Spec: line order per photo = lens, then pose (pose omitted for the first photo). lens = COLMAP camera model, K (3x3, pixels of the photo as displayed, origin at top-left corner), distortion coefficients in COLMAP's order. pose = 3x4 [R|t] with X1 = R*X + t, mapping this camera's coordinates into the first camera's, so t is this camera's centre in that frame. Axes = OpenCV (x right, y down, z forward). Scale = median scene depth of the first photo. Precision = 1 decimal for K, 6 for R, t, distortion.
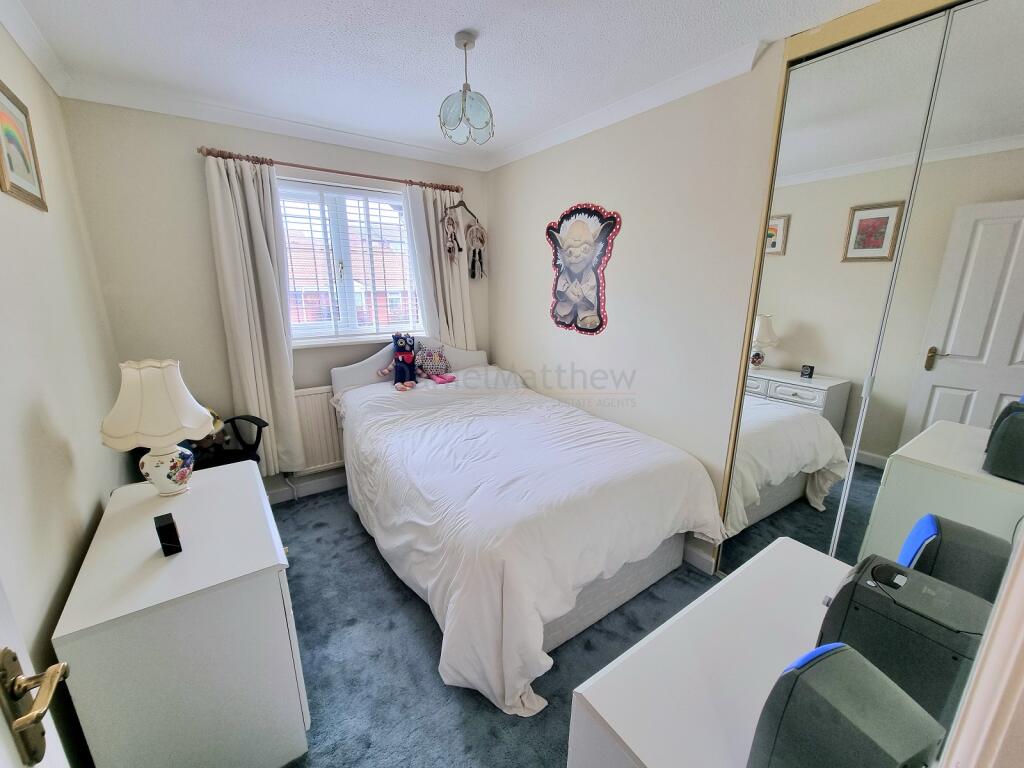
lens RADIAL K [[420.0, 0, 515.5], [0, 420.0, 391.0], [0, 0, 1]] dist [-0.001299, -0.000911]
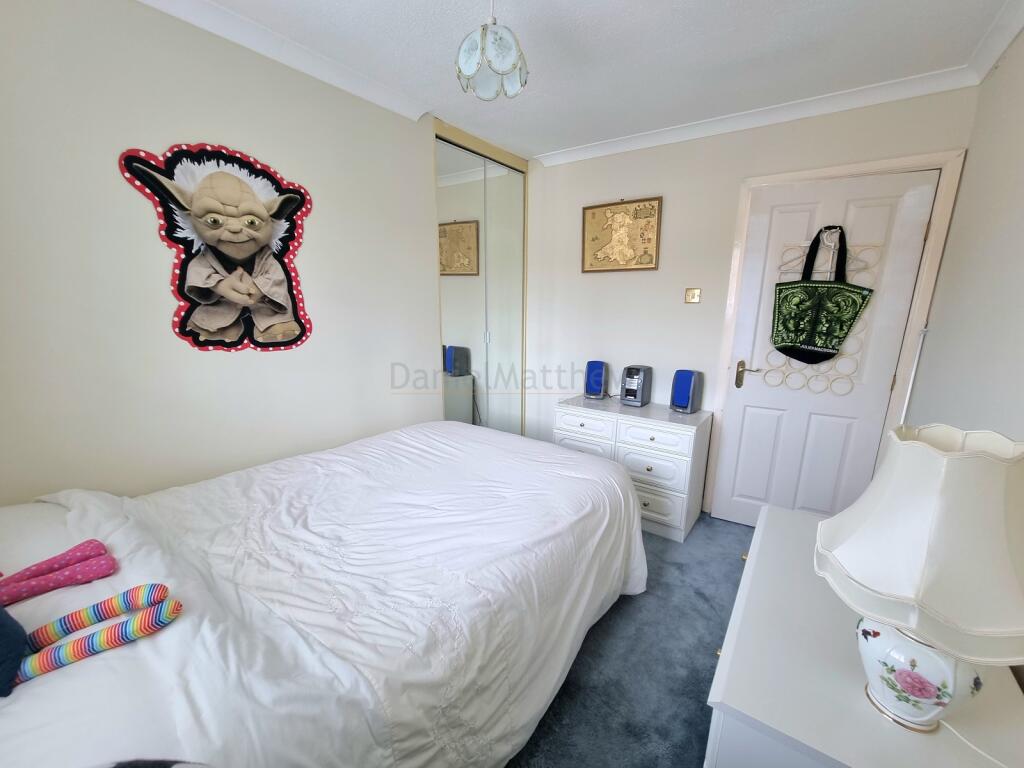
lens RADIAL K [[420.0, 0, 517.6], [0, 420.0, 386.5], [0, 0, 1]] dist [-0.001299, -0.000911]
pose [[-0.323799, -0.204632, 0.923732, -0.614284], [0.226266, 0.931252, 0.285612, -0.190455], [-0.918672, 0.301489, -0.255237, 0.847228]]
